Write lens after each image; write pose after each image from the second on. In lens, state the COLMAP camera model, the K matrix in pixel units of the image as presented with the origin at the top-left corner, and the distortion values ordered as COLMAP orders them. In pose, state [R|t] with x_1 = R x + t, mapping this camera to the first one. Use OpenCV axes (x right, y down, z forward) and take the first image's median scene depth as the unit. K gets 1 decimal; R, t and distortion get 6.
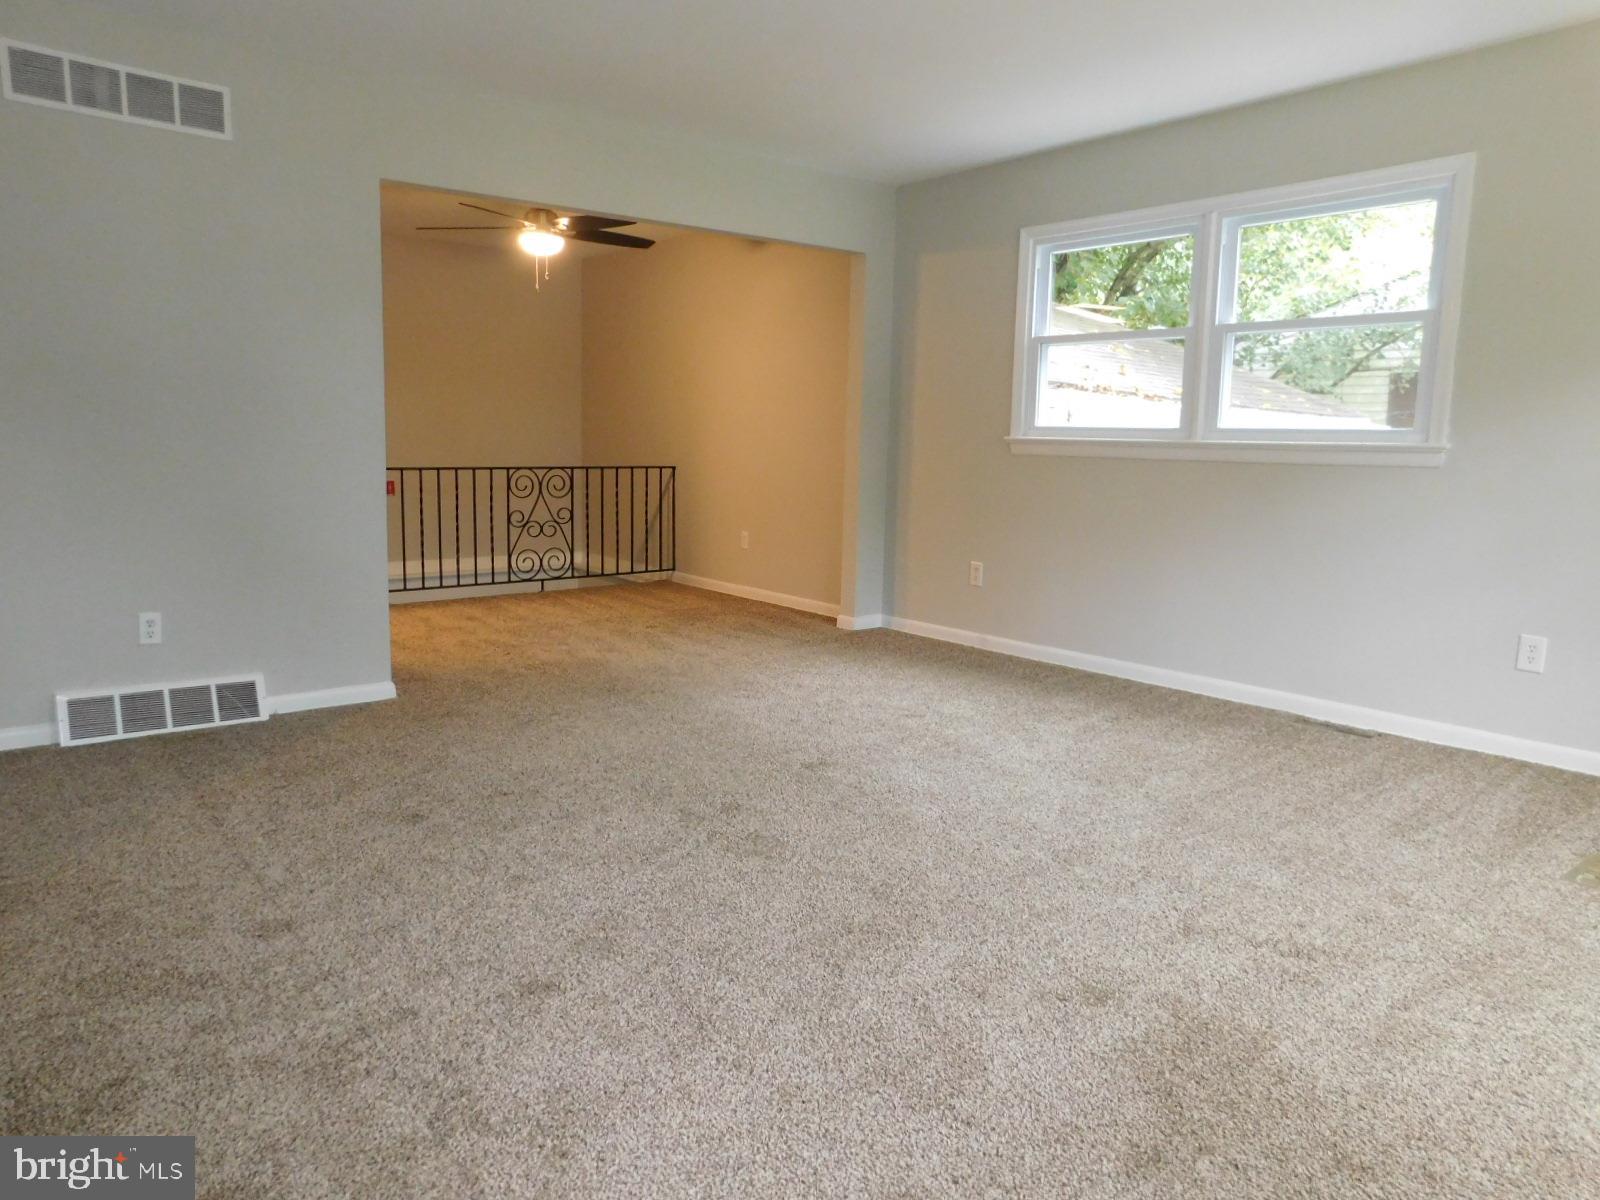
lens RADIAL K [[1072.5, 0, 835.2], [0, 1072.5, 570.8], [0, 0, 1]] dist [-0.079453, 0.084424]
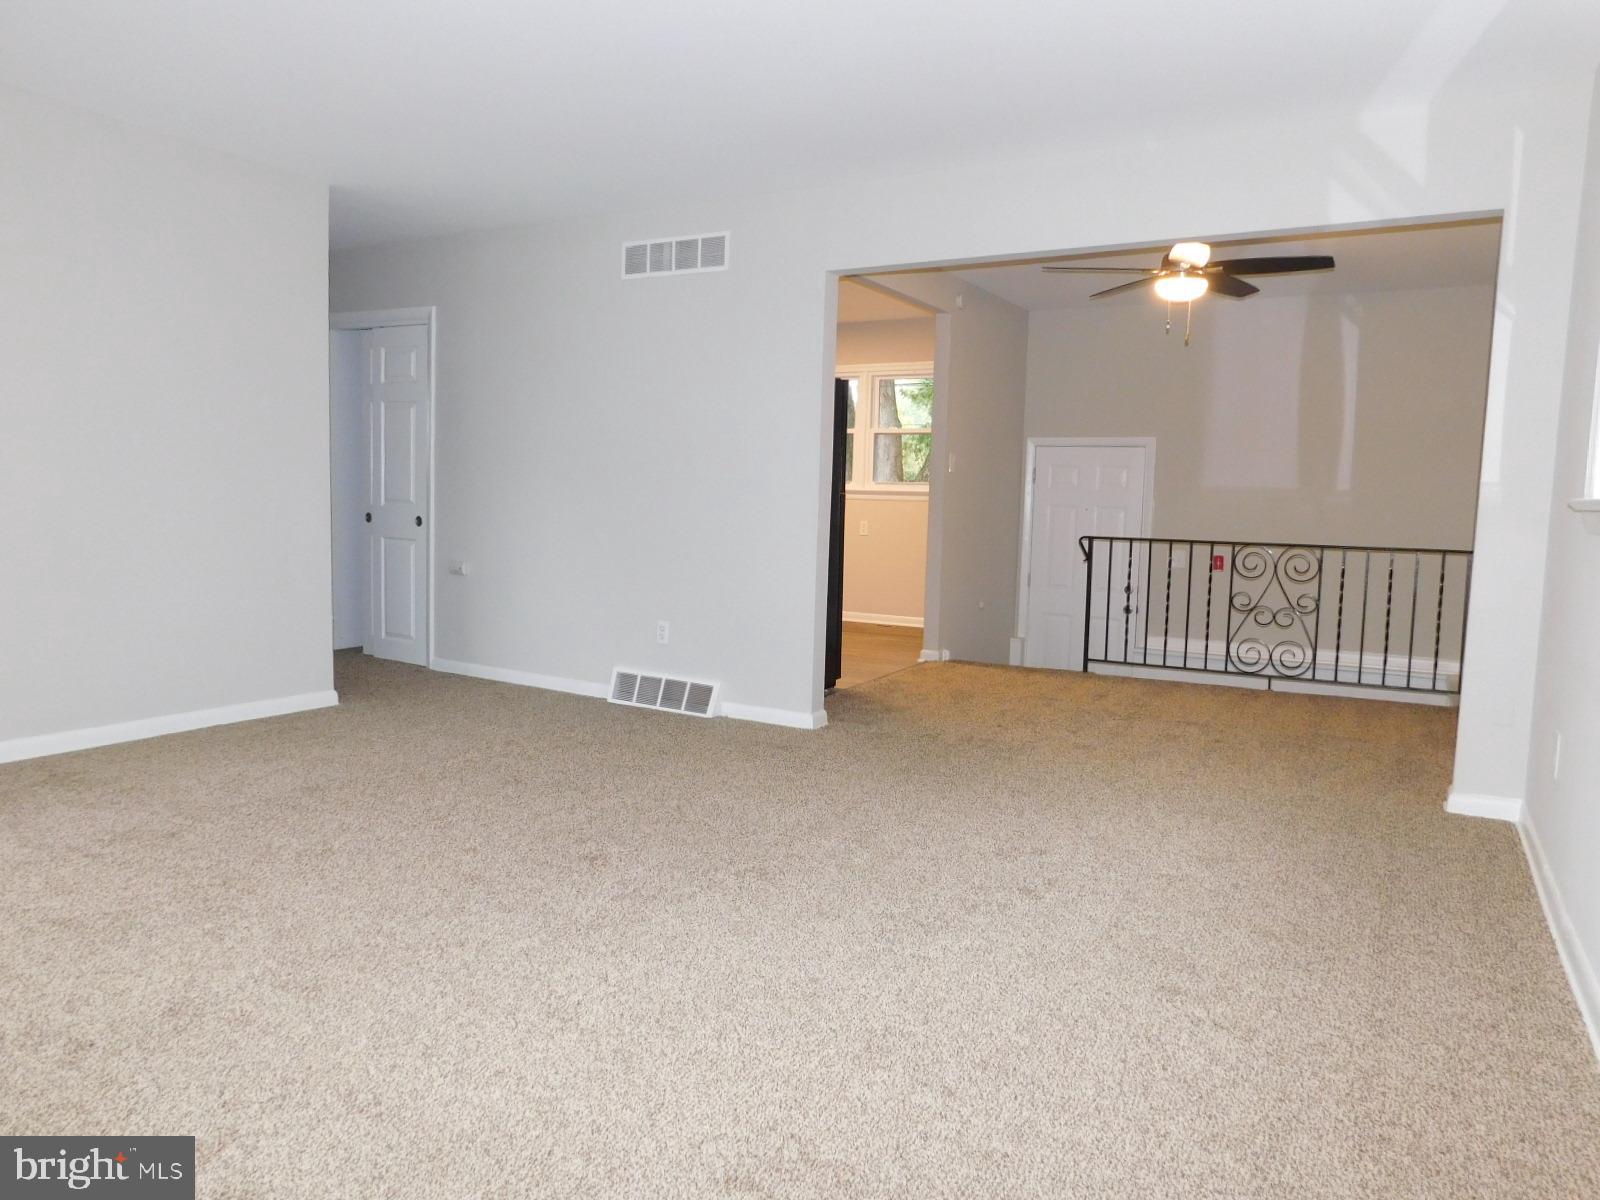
lens RADIAL K [[1072.5, 0, 835.2], [0, 1072.5, 570.8], [0, 0, 1]] dist [-0.079453, 0.084424]
pose [[0.374028, 0.059210, -0.925525, 0.387647], [-0.135882, 0.990689, 0.008466, -0.036118], [0.917409, 0.122595, 0.378591, 0.356466]]
